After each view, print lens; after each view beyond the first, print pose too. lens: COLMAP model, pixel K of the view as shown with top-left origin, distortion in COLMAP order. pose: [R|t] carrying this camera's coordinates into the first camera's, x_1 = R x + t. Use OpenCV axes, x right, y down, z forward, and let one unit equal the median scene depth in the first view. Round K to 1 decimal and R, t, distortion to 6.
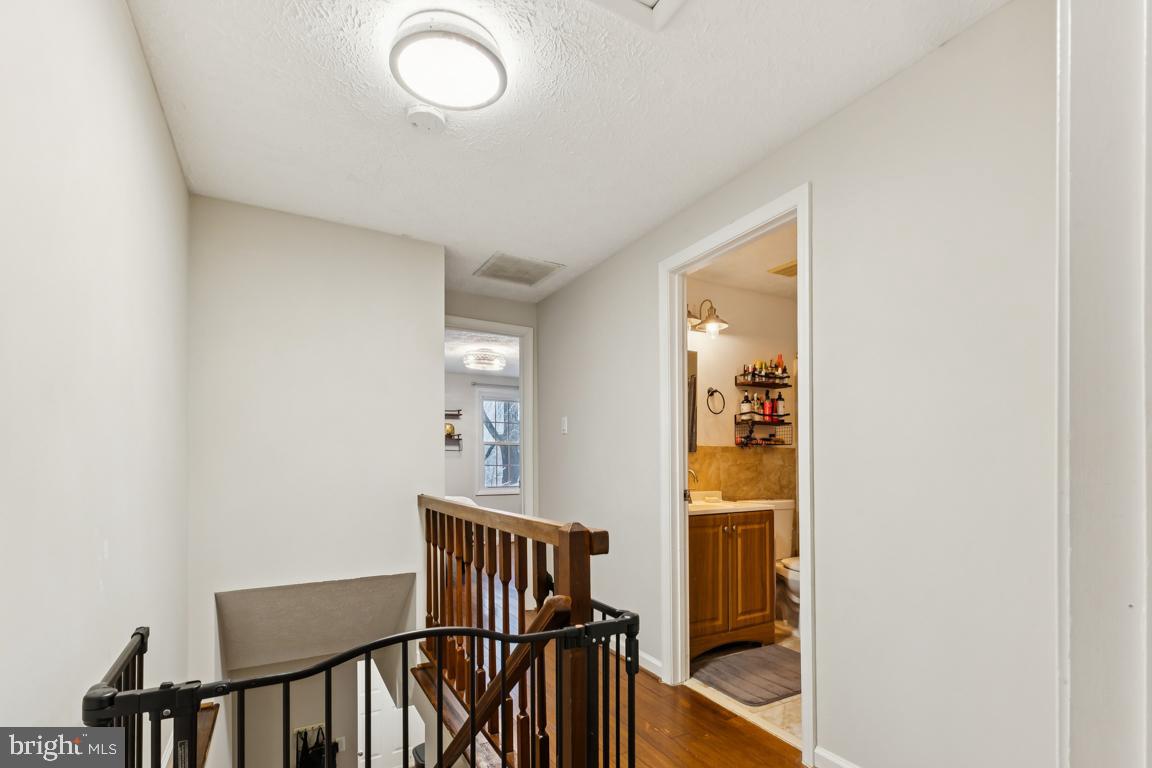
lens RADIAL K [[523.8, 0, 589.1], [0, 523.8, 461.2], [0, 0, 1]] dist [0.000020, -0.000024]
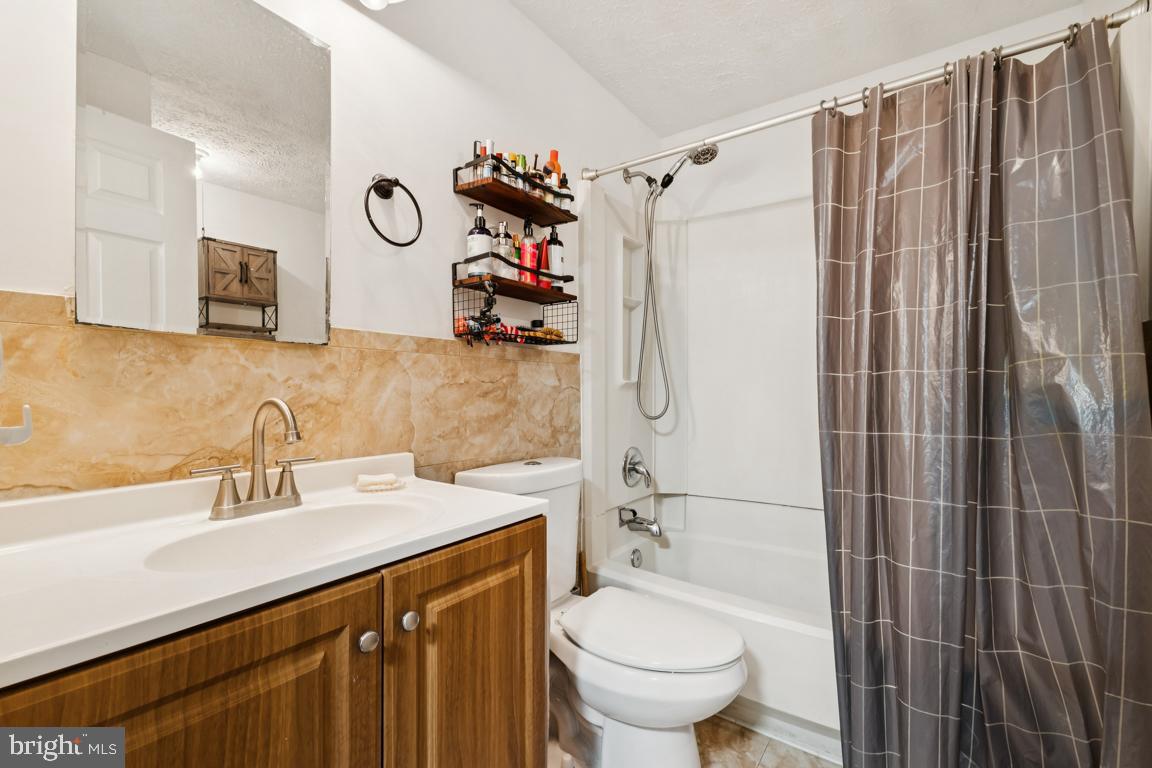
lens RADIAL K [[508.1, 0, 576.0], [0, 508.1, 384.0], [0, 0, 1]] dist [0.000457, -0.000092]
pose [[0.910831, 0.005603, 0.412743, 0.203679], [-0.003273, 0.999974, -0.006352, 0.008710], [-0.412768, 0.004435, 0.910826, 0.602382]]
